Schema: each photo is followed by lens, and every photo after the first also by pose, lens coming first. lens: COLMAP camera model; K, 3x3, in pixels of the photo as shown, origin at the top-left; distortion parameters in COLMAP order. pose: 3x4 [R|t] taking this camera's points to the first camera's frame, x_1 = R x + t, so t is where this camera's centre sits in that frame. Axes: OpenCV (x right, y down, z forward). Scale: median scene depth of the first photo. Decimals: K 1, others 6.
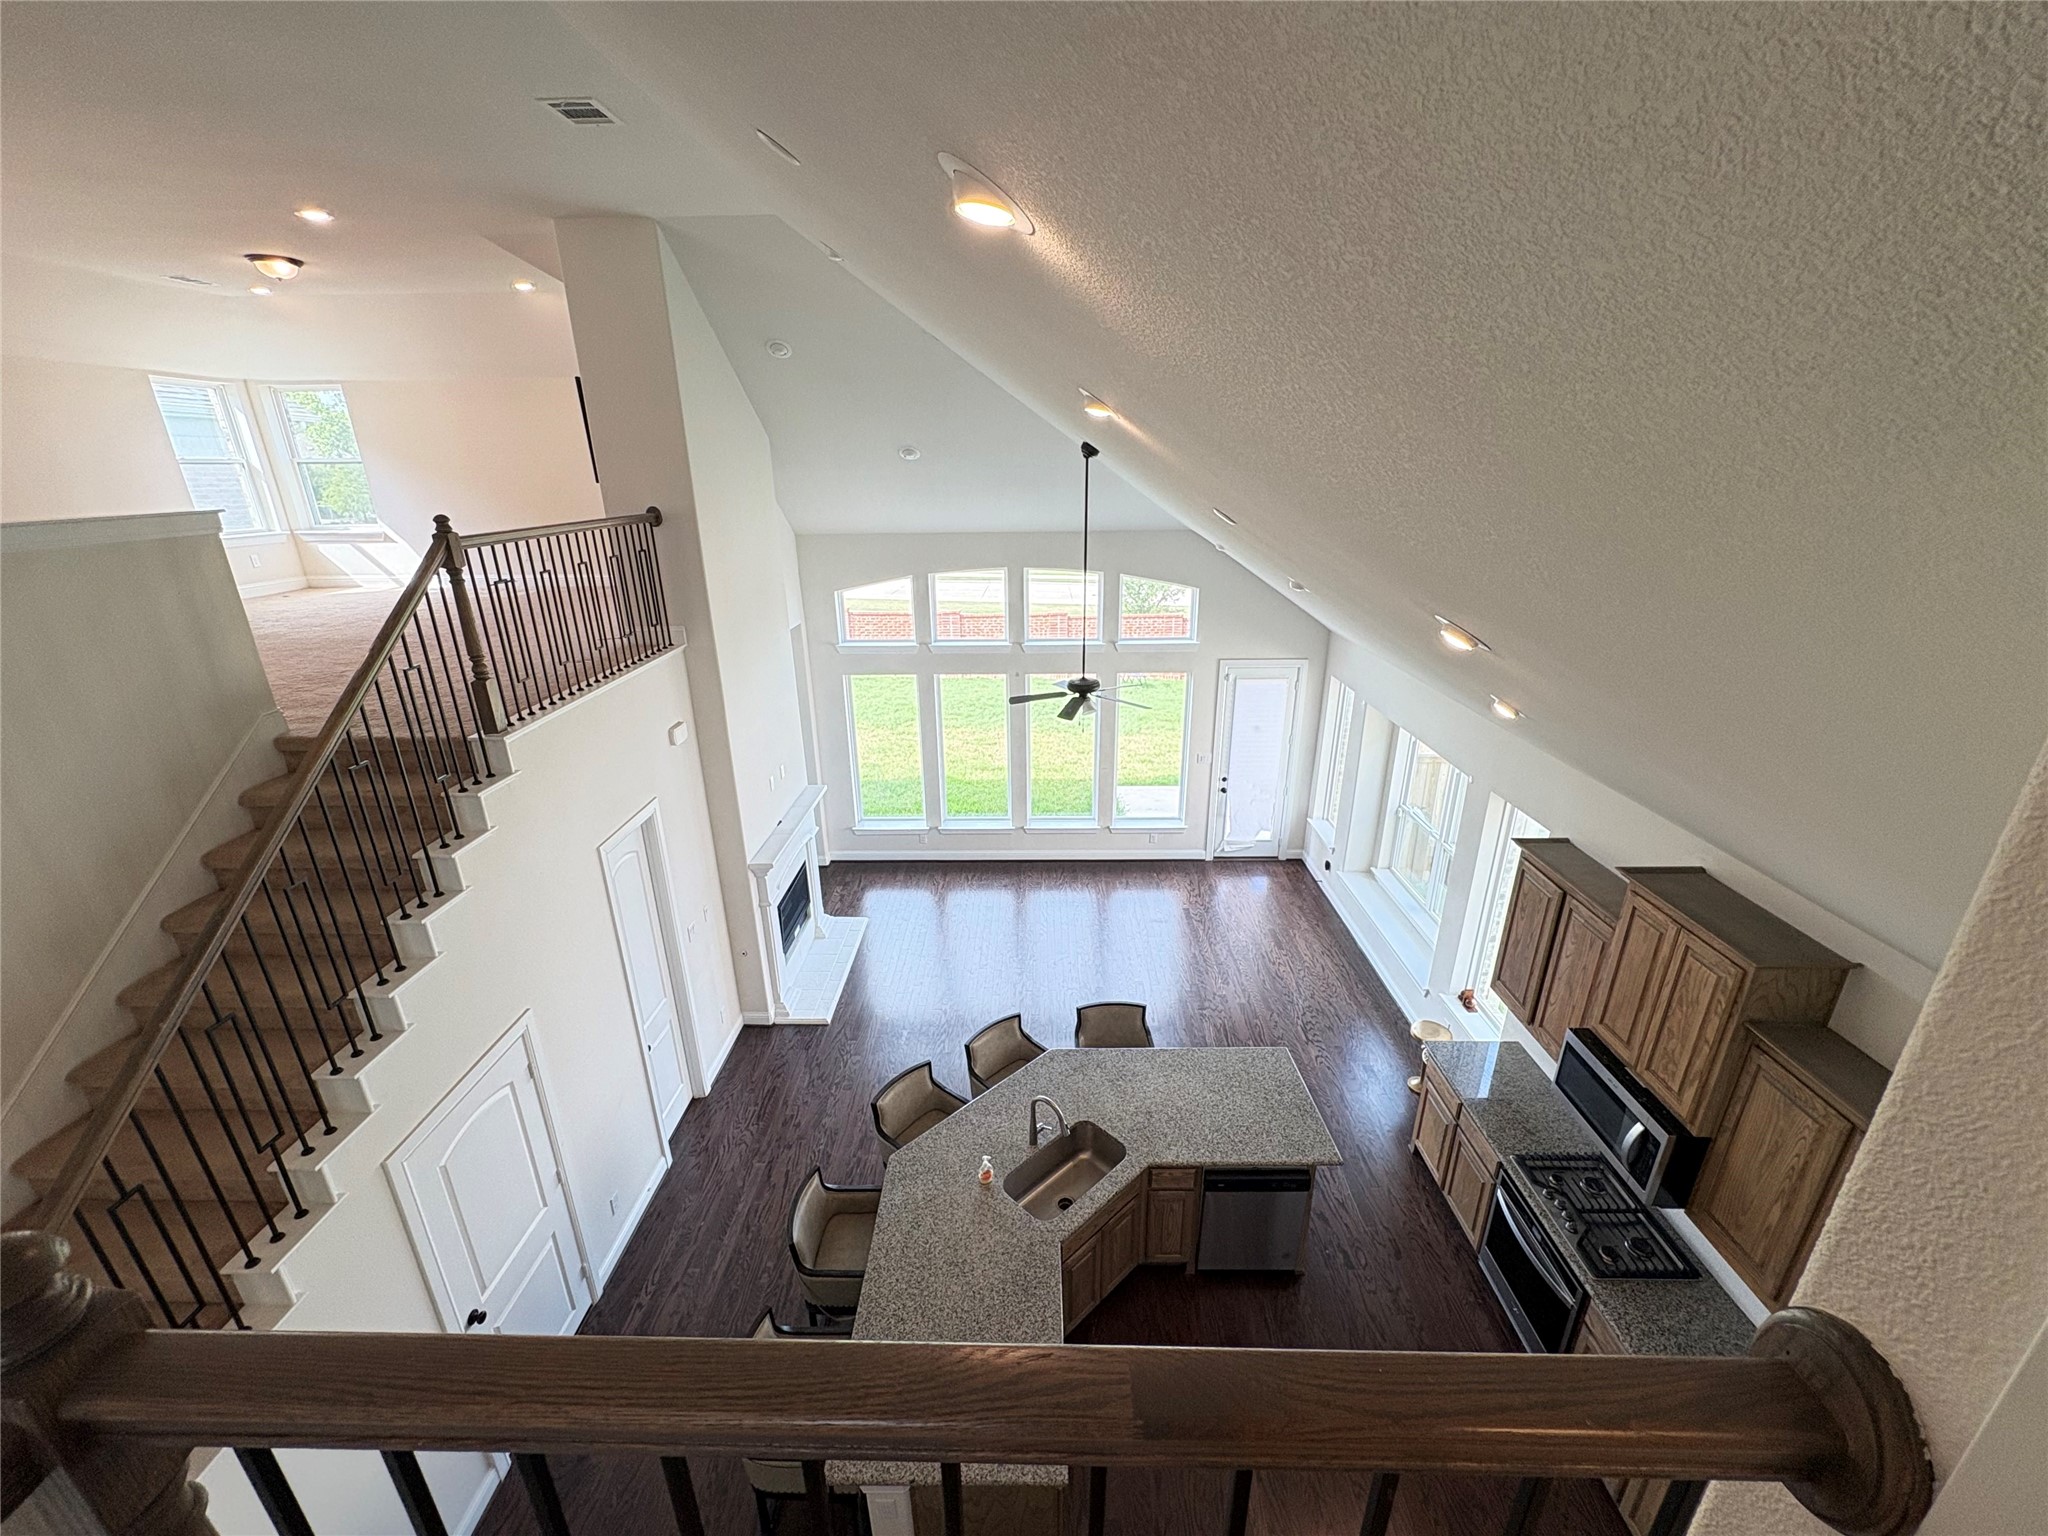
lens RADIAL K [[817.6, 0, 1024.0], [0, 817.6, 768.0], [0, 0, 1]] dist [0.001128, 0.000144]
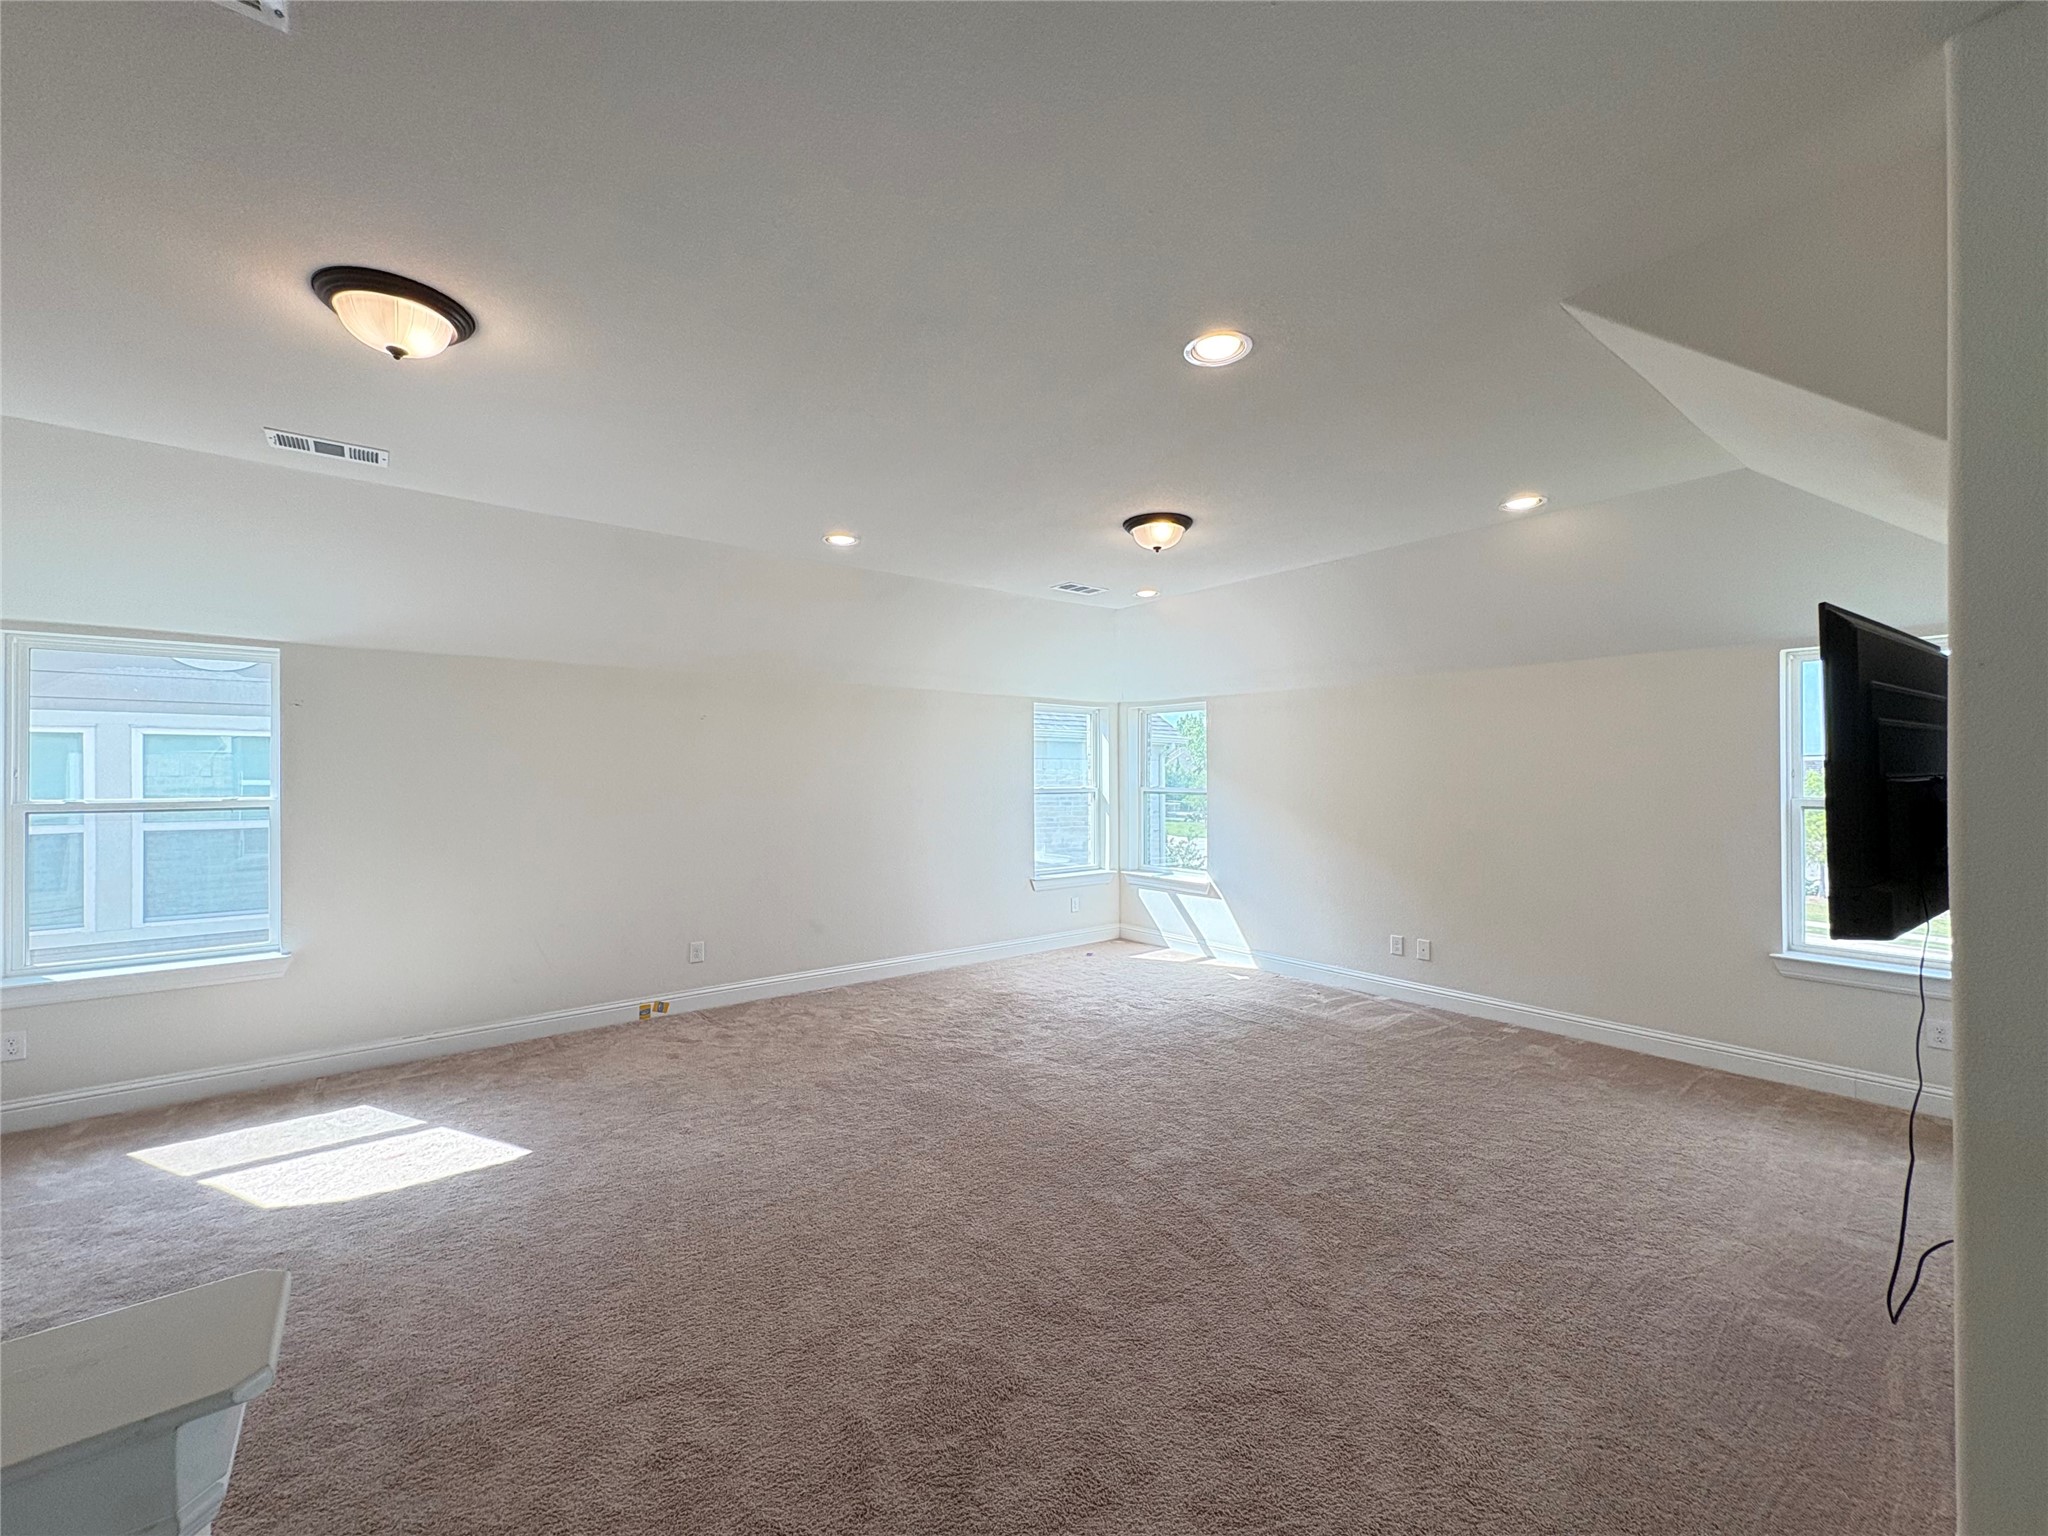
lens RADIAL K [[817.6, 0, 1024.0], [0, 817.6, 768.0], [0, 0, 1]] dist [0.001128, 0.000144]
pose [[0.635740, 0.003225, -0.771896, -0.332550], [-0.277377, 0.934153, -0.224546, -0.181096], [0.720345, 0.356859, 0.594773, 0.421463]]
